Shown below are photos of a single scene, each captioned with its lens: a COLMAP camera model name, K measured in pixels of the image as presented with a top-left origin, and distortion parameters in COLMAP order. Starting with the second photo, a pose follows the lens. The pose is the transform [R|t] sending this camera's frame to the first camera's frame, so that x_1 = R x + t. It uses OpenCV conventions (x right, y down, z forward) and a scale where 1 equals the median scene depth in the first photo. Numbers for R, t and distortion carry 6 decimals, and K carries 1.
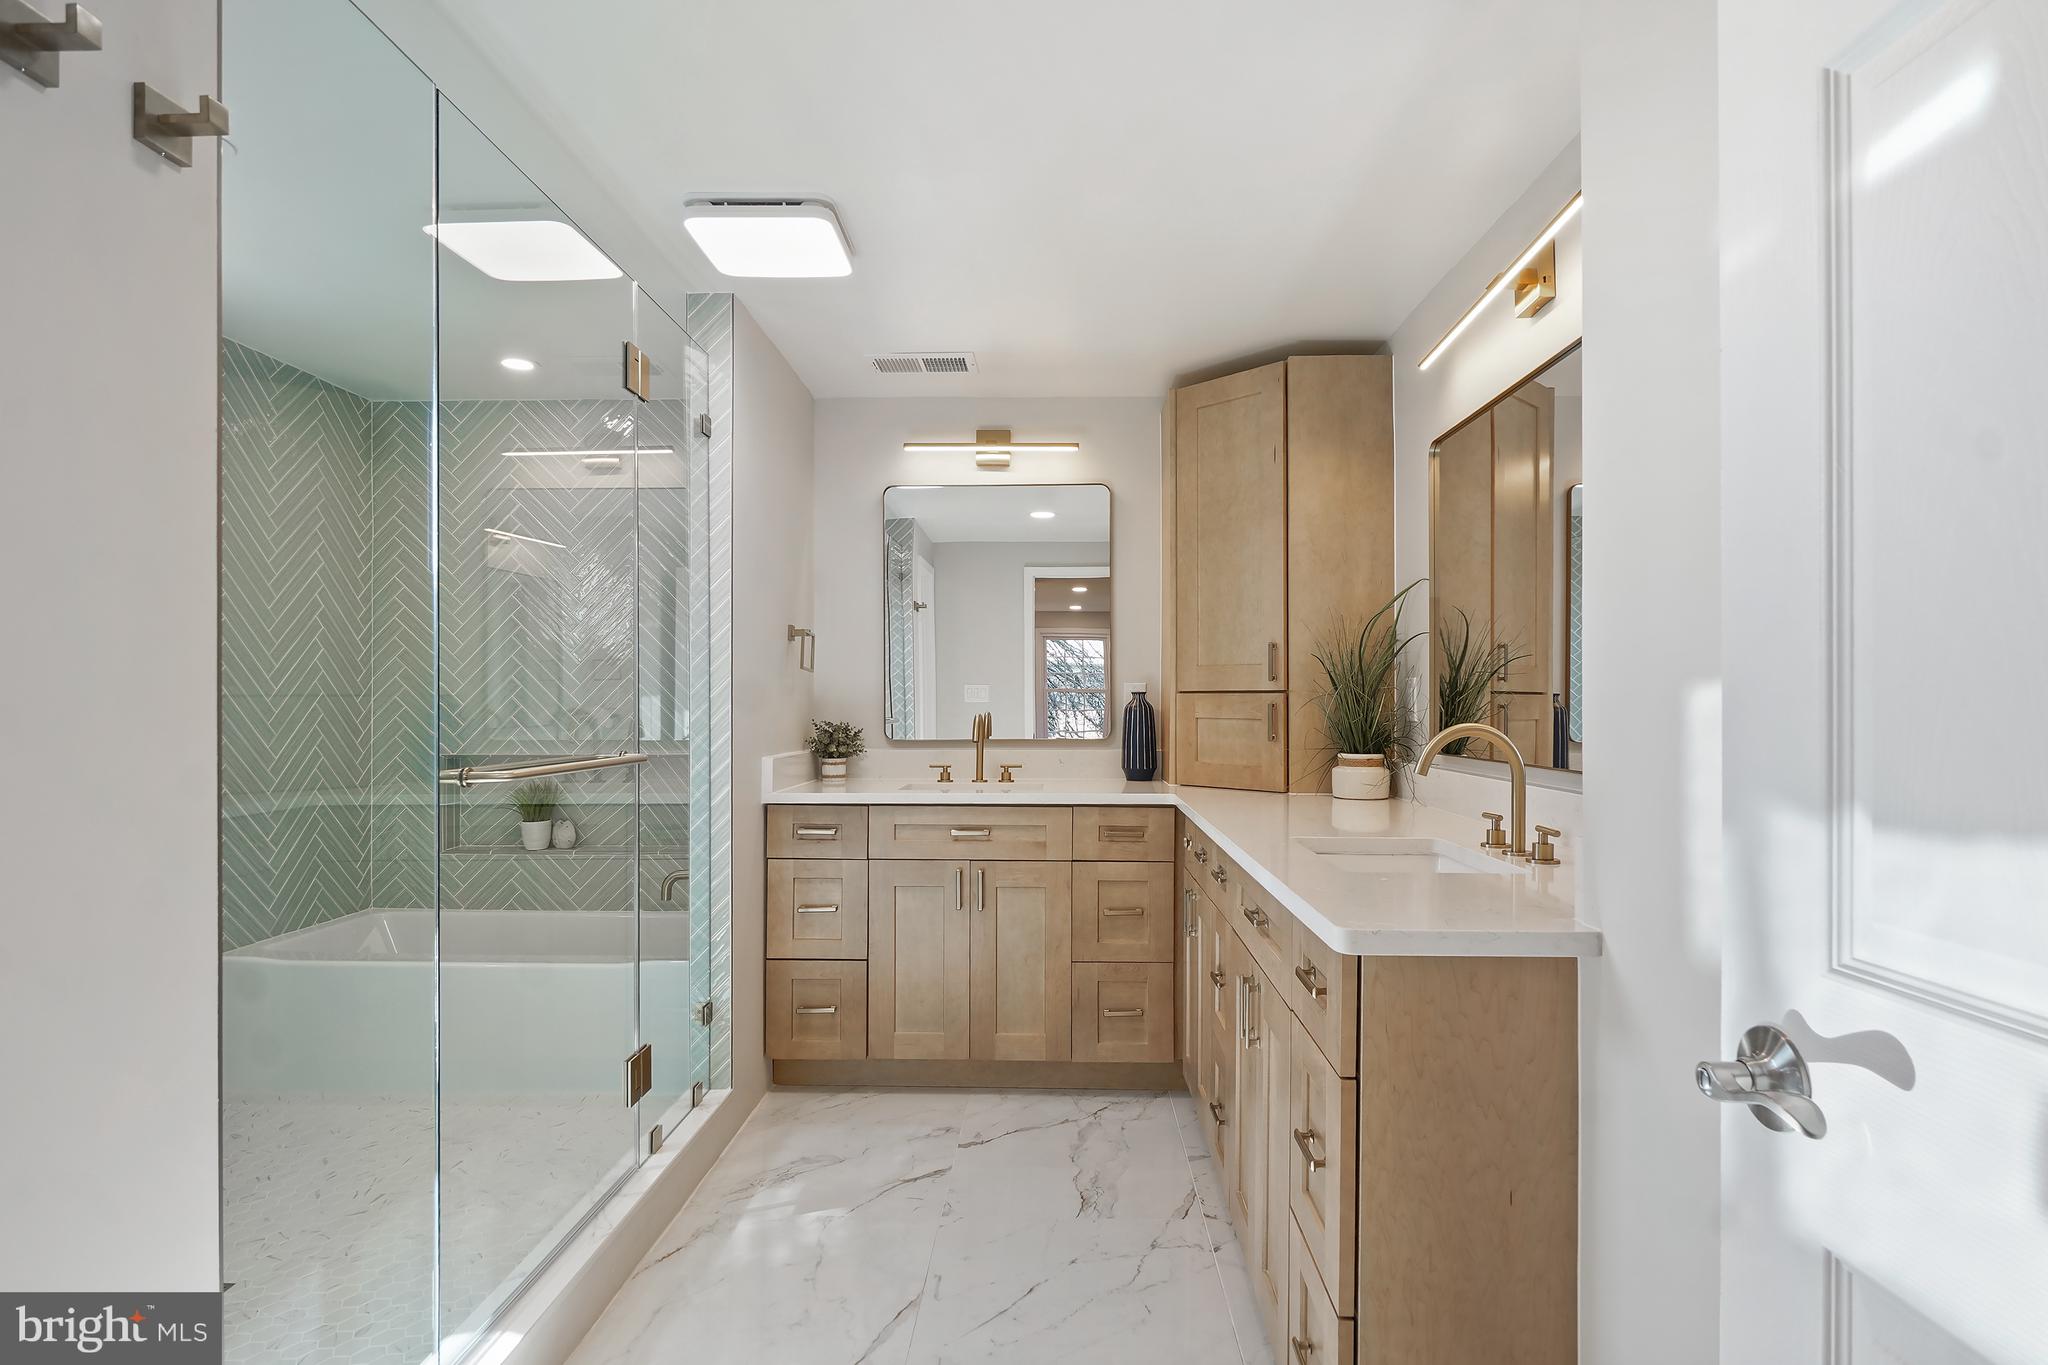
lens RADIAL K [[1077.6, 0, 1039.7], [0, 1077.6, 697.2], [0, 0, 1]] dist [-0.000598, 0.000132]
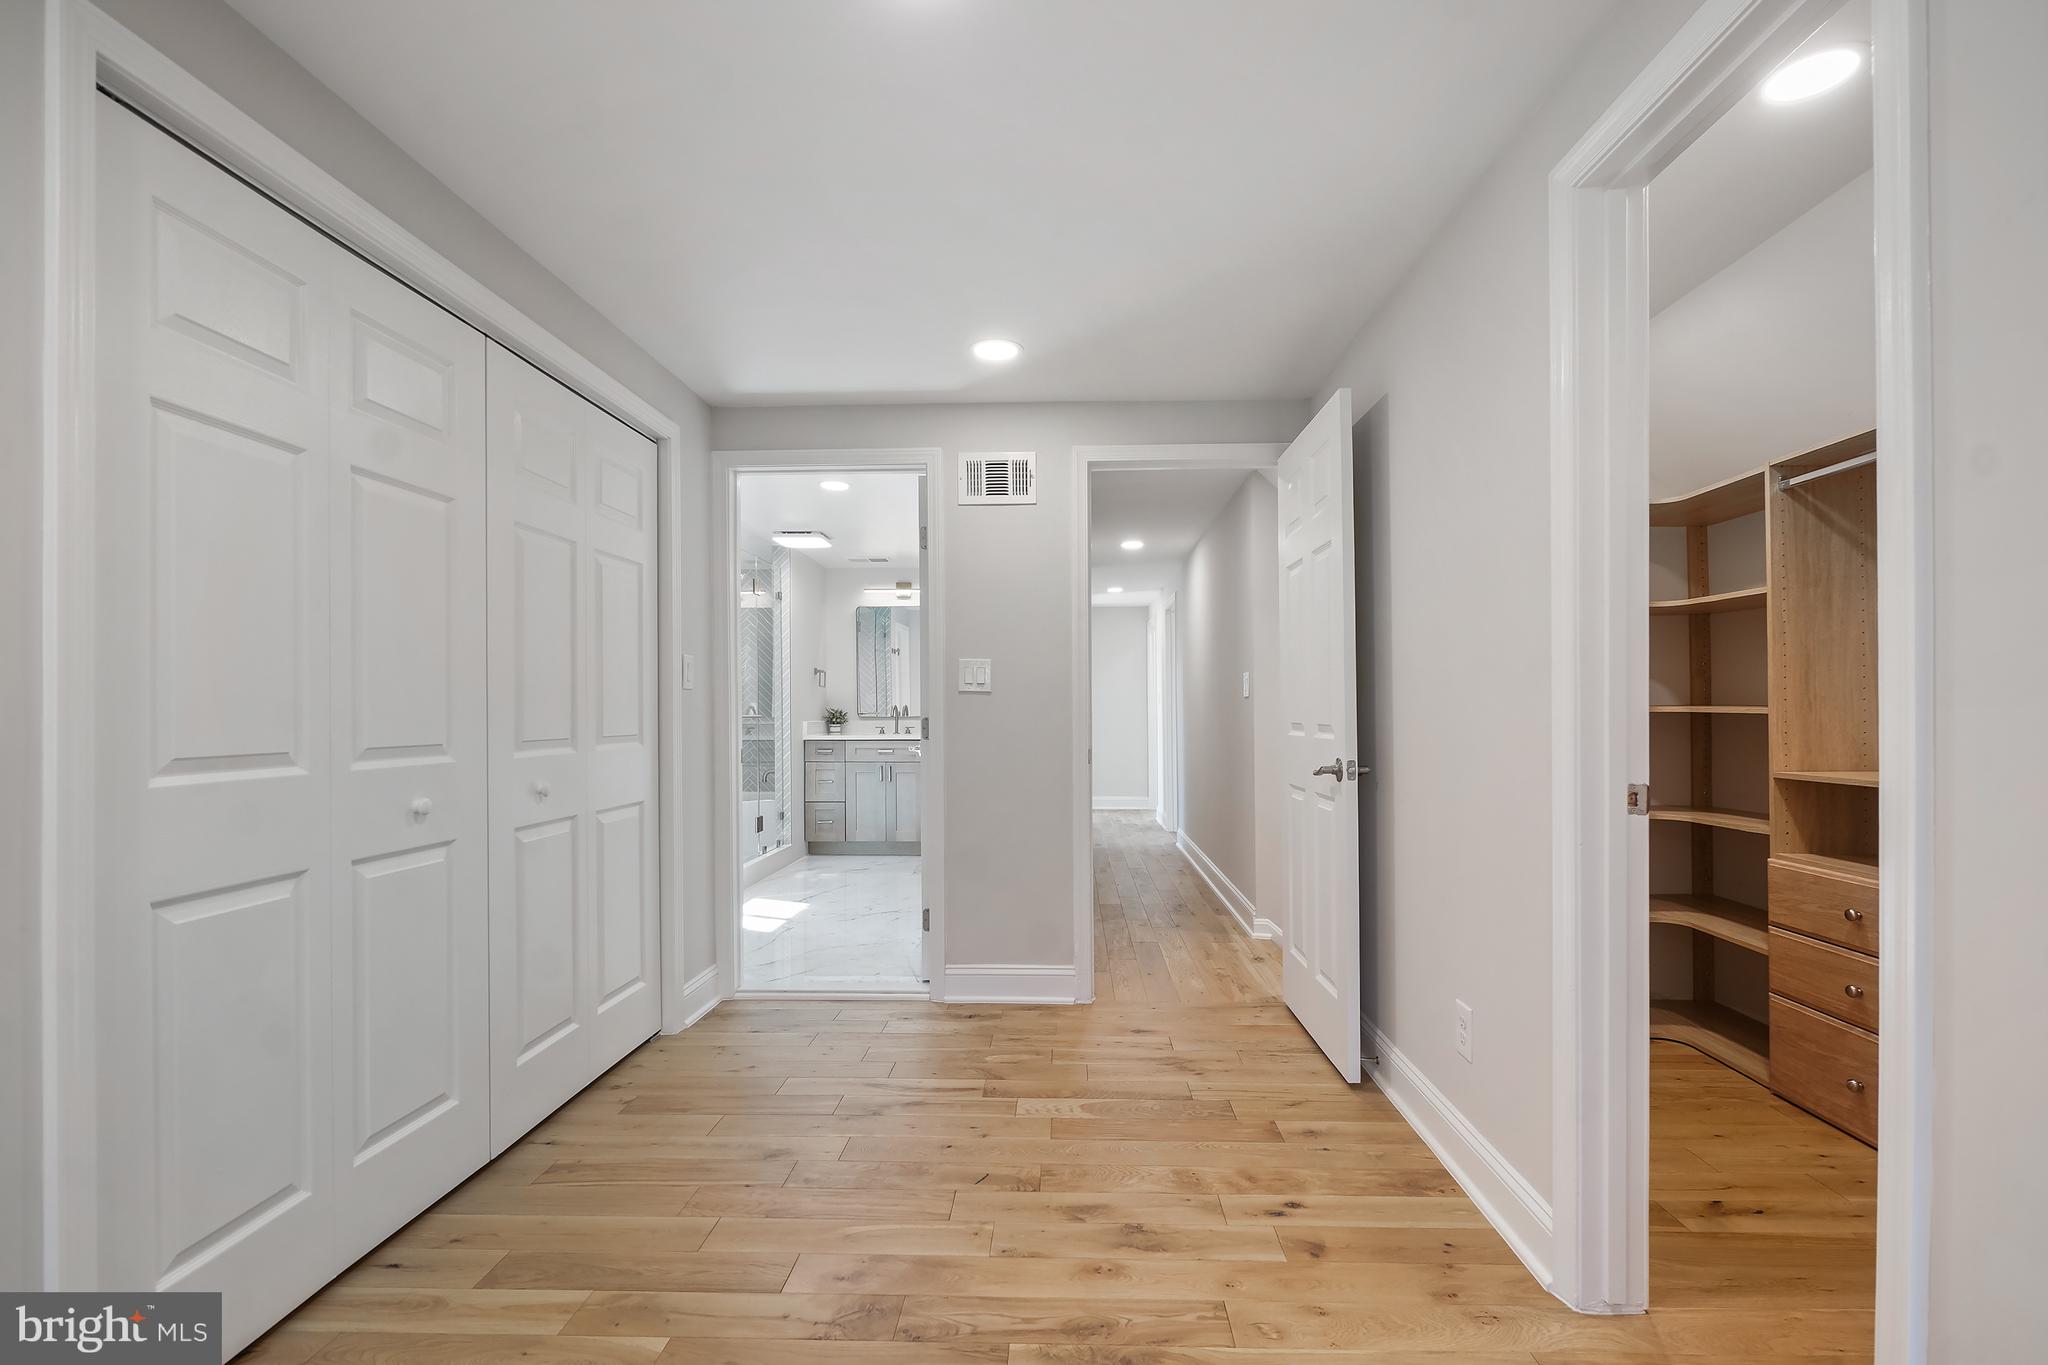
lens RADIAL K [[901.1, 0, 1042.8], [0, 901.1, 702.9], [0, 0, 1]] dist [-0.001220, -0.002511]
pose [[0.999794, -0.007166, -0.018993, 0.345393], [0.007129, 0.999973, -0.001992, 0.020425], [0.019006, 0.001857, 0.999818, -1.103732]]
